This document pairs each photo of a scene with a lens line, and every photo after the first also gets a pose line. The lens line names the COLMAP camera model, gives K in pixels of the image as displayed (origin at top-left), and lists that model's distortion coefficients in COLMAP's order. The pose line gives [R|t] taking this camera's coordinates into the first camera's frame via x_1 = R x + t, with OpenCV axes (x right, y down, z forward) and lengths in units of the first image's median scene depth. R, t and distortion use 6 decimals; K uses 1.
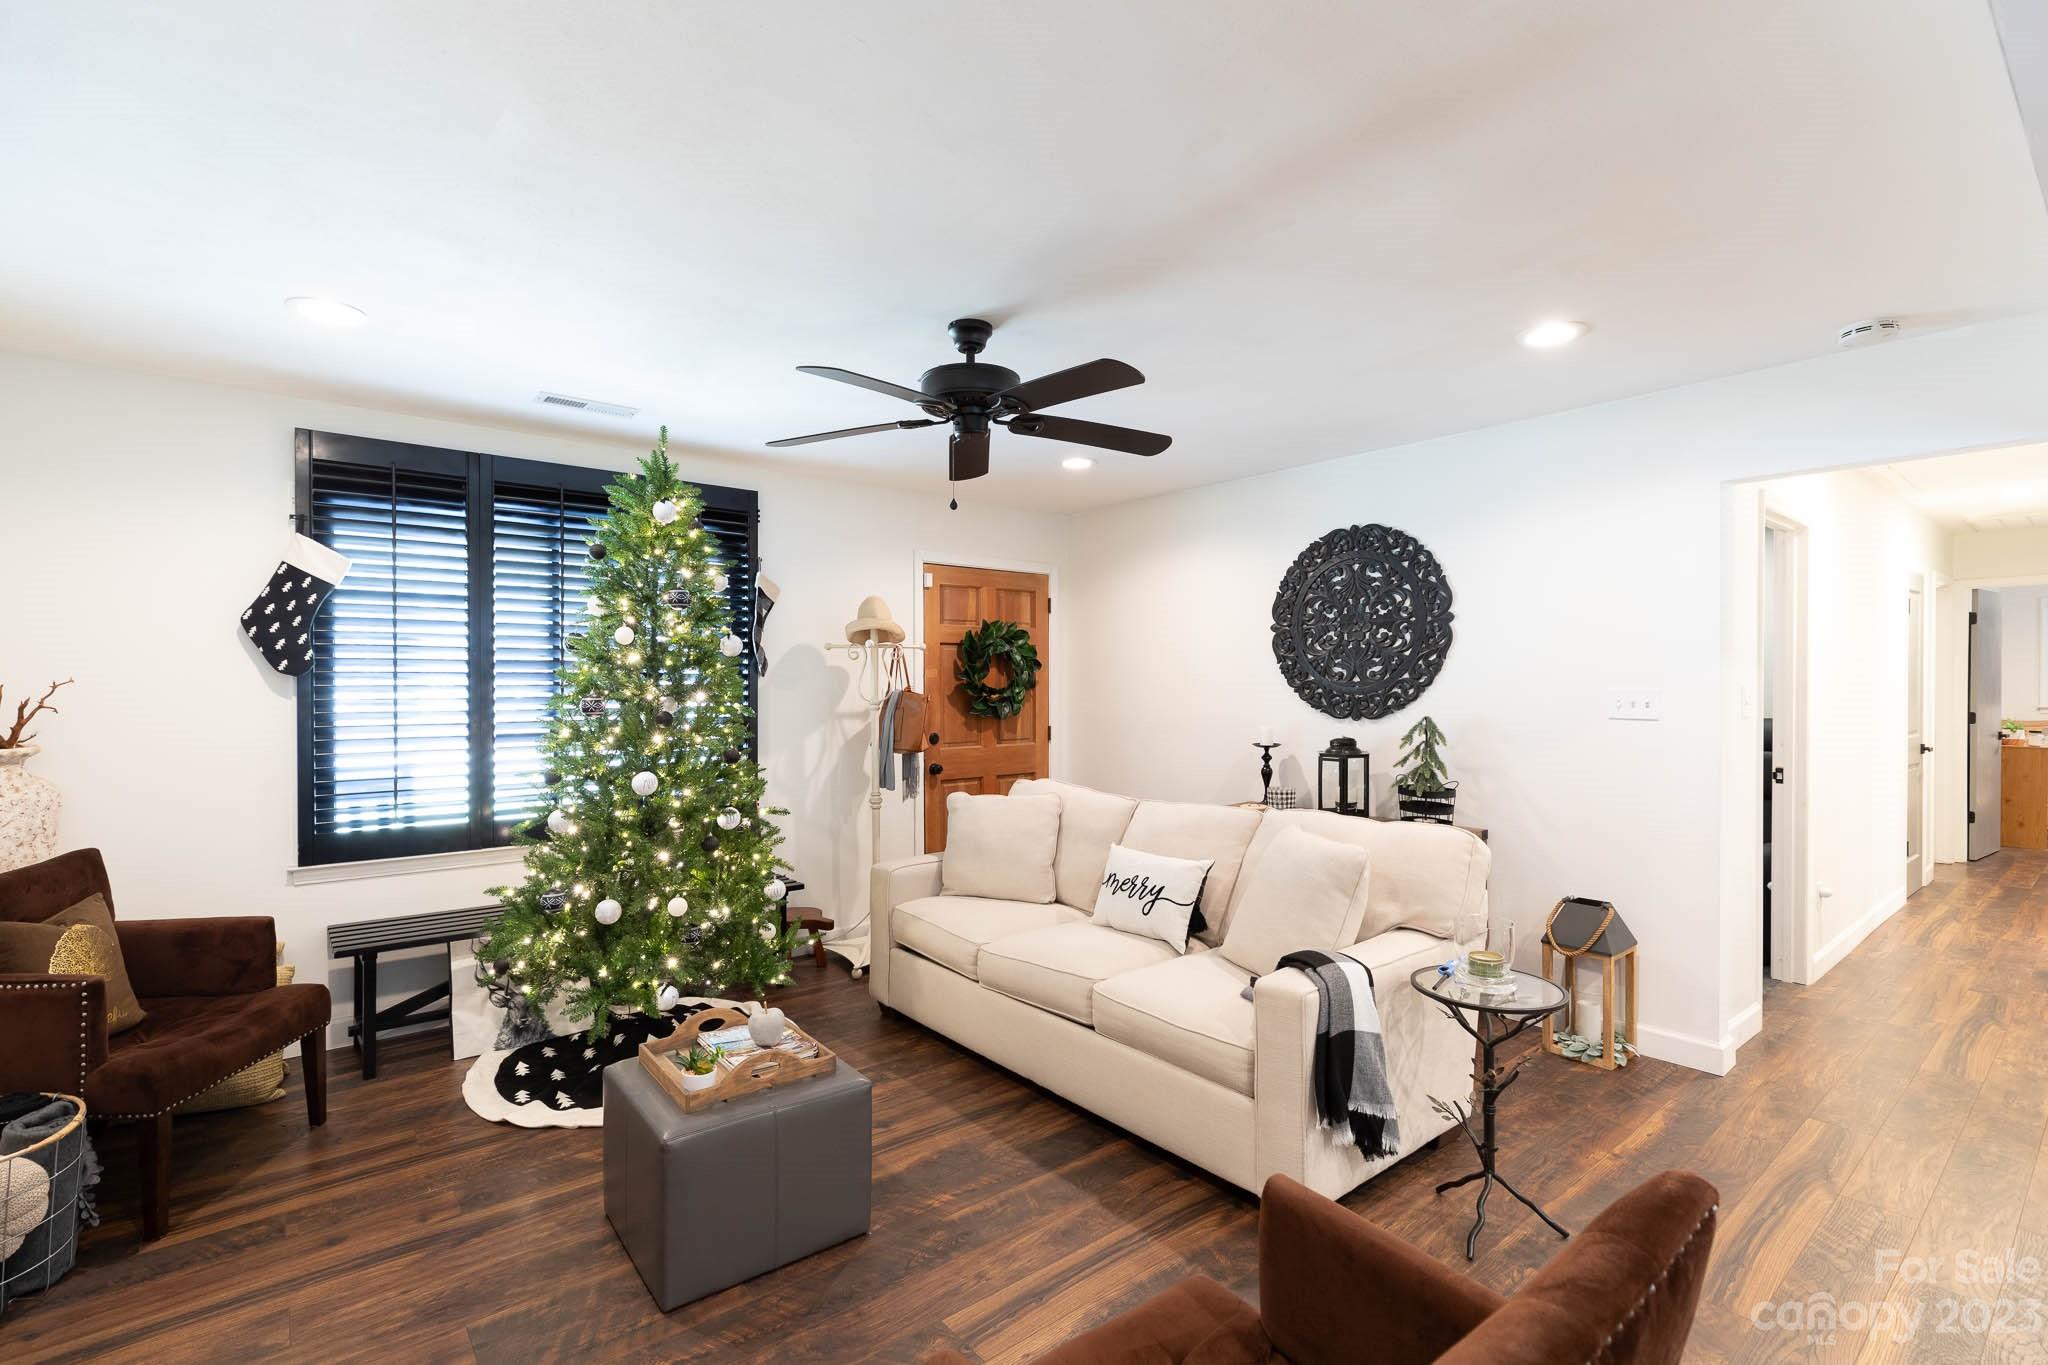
lens RADIAL K [[924.2, 0, 1010.8], [0, 924.2, 692.7], [0, 0, 1]] dist [0.000384, 0.000108]
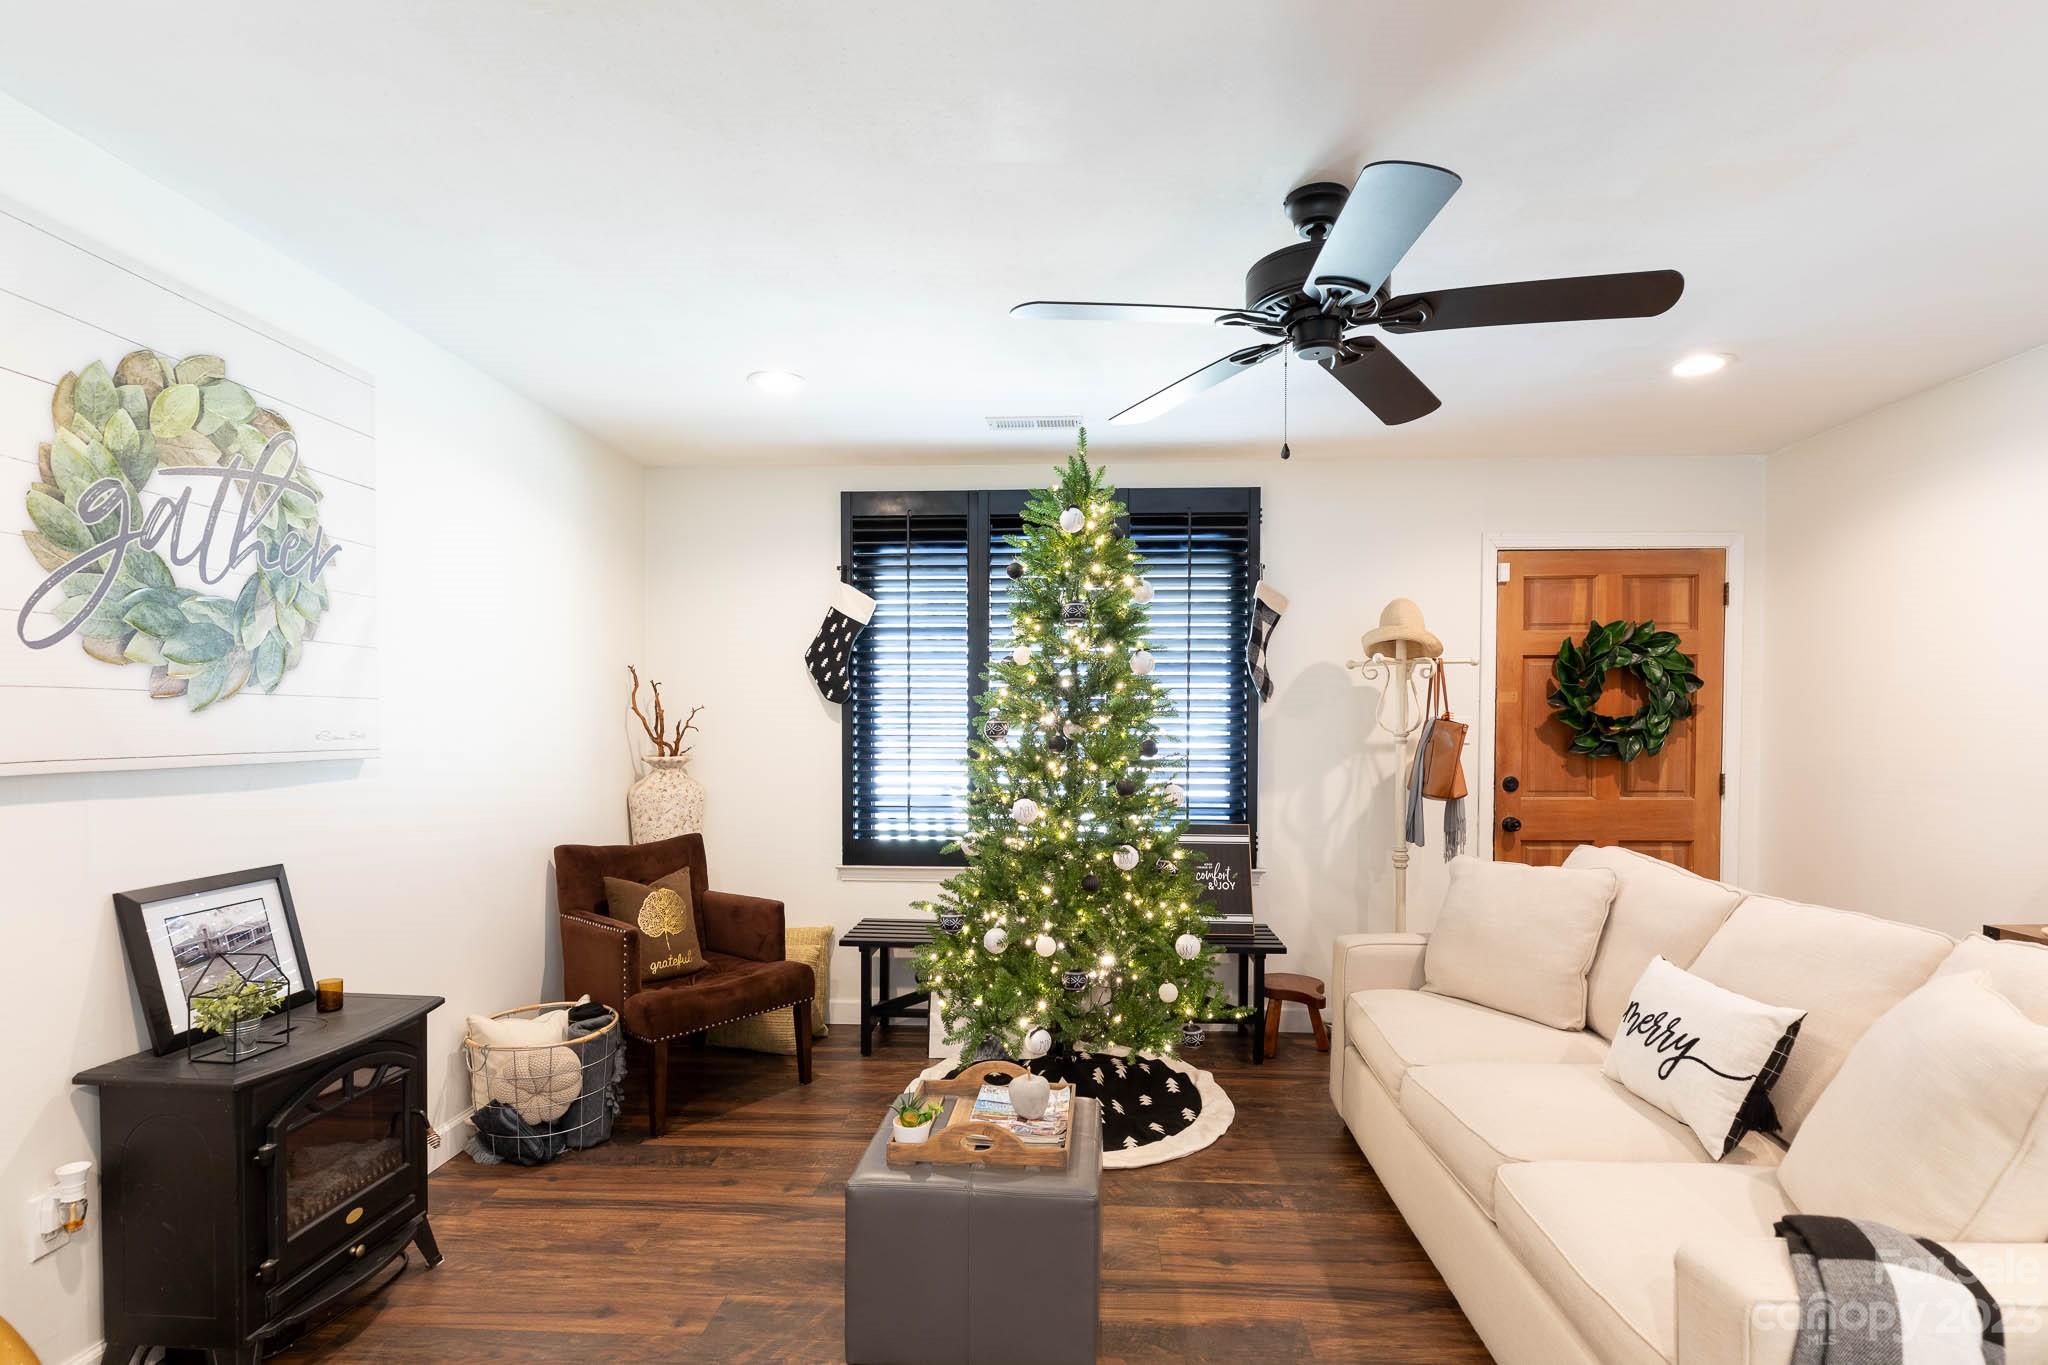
lens RADIAL K [[983.6, 0, 1037.2], [0, 983.6, 751.6], [0, 0, 1]] dist [-0.004841, 0.001495]
pose [[0.743505, 0.021018, -0.668400, 0.239966], [-0.007832, 0.999711, 0.022725, 0.012243], [0.668685, -0.011661, 0.743454, 0.221318]]
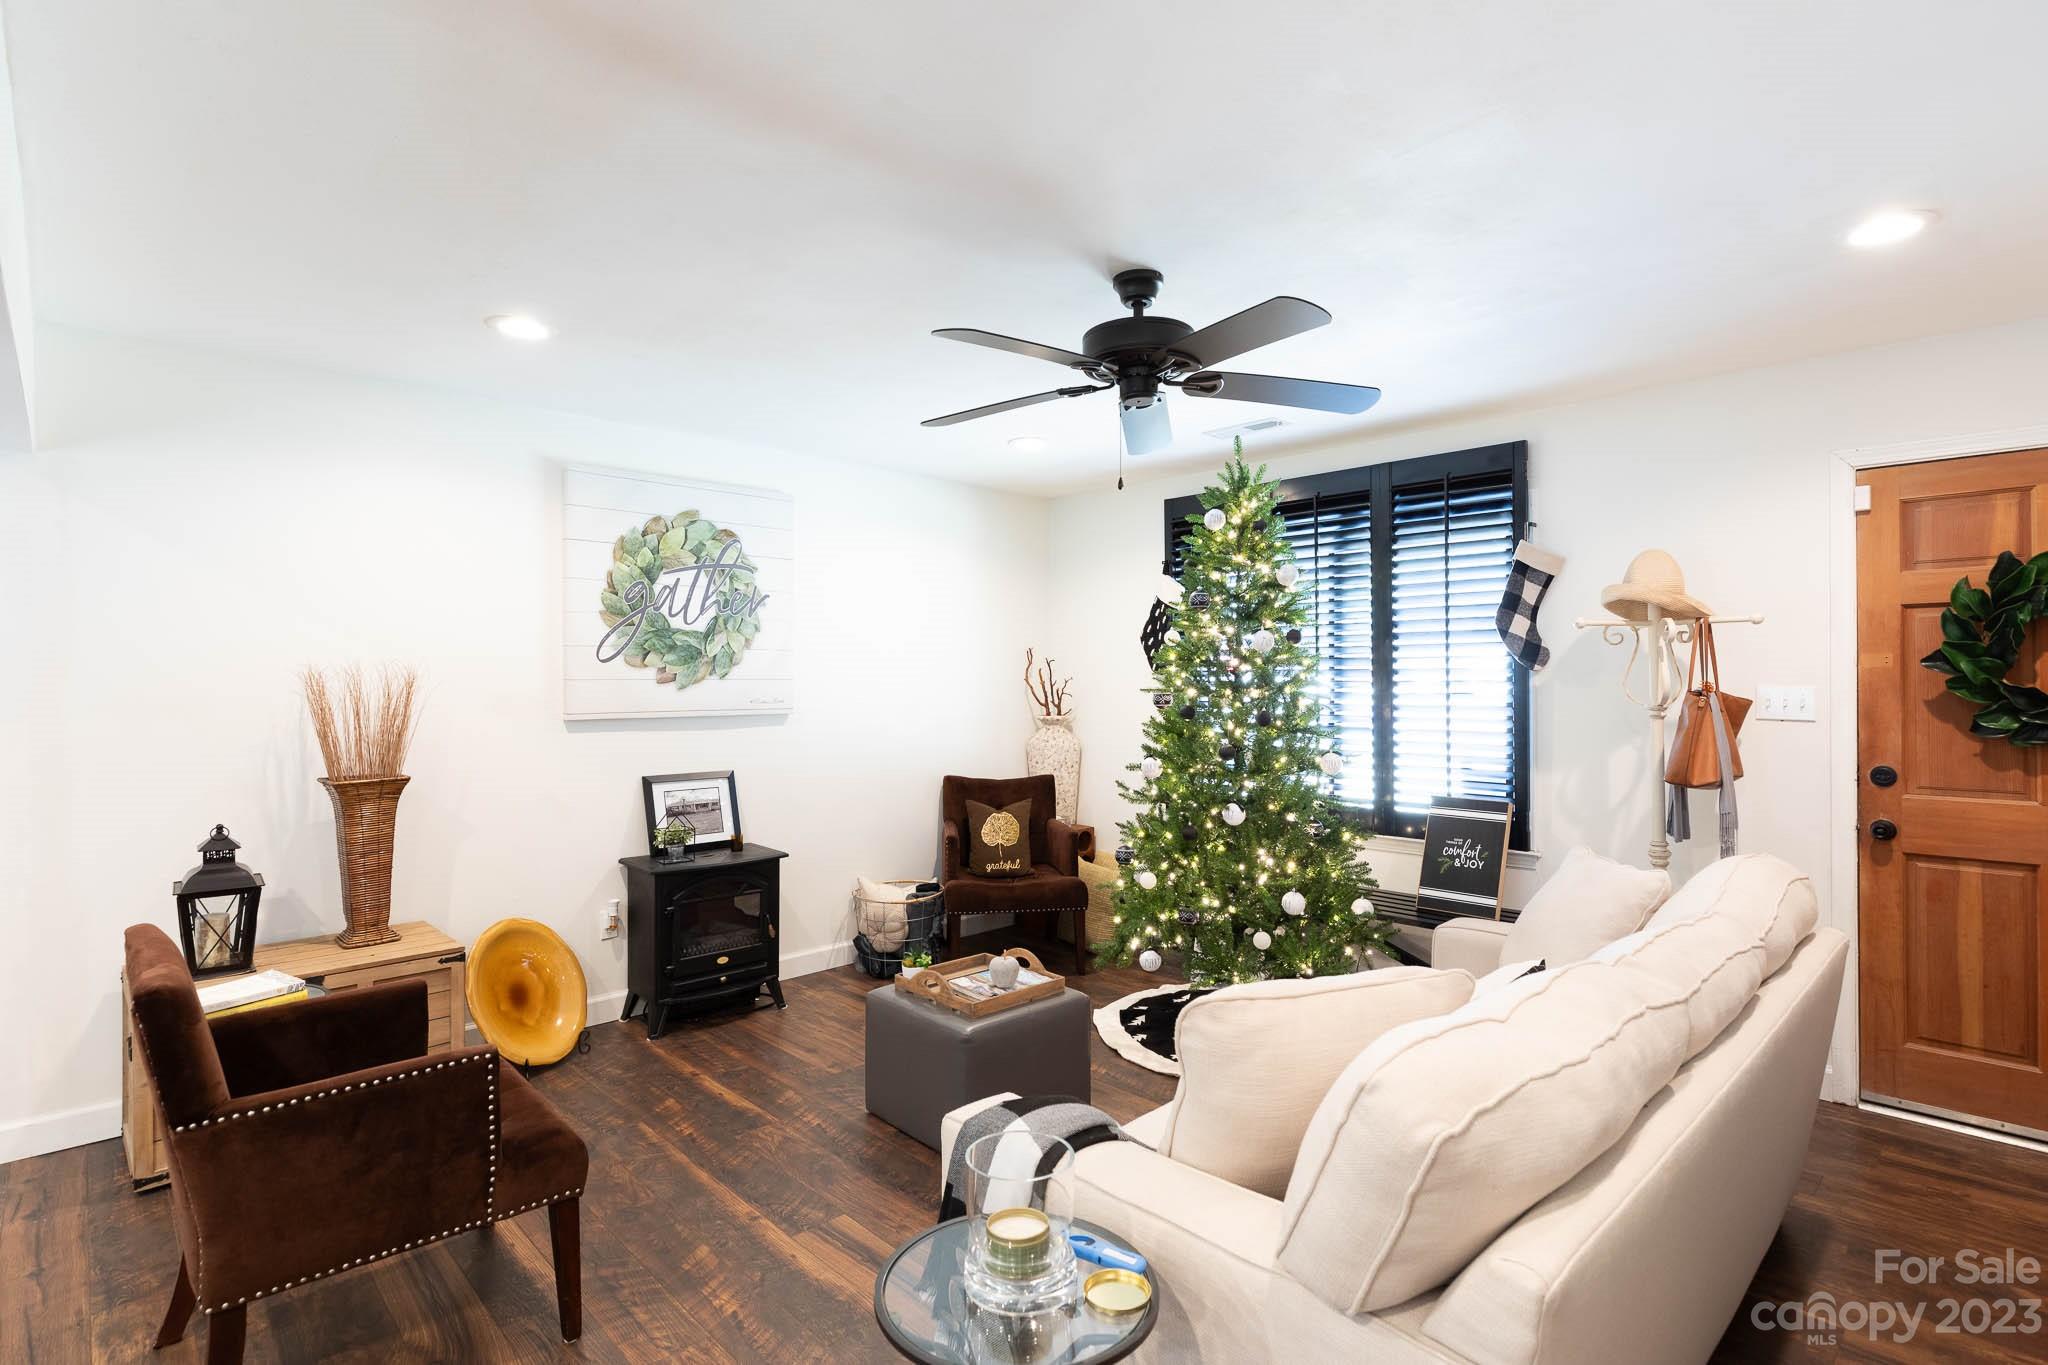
lens RADIAL K [[994.7, 0, 1036.6], [0, 994.7, 677.3], [0, 0, 1]] dist [-0.010006, 0.000000]
pose [[0.091431, -0.002833, -0.995807, 0.688452], [-0.006827, 0.999971, -0.003472, -0.007162], [0.995788, 0.007116, 0.091409, 0.631226]]
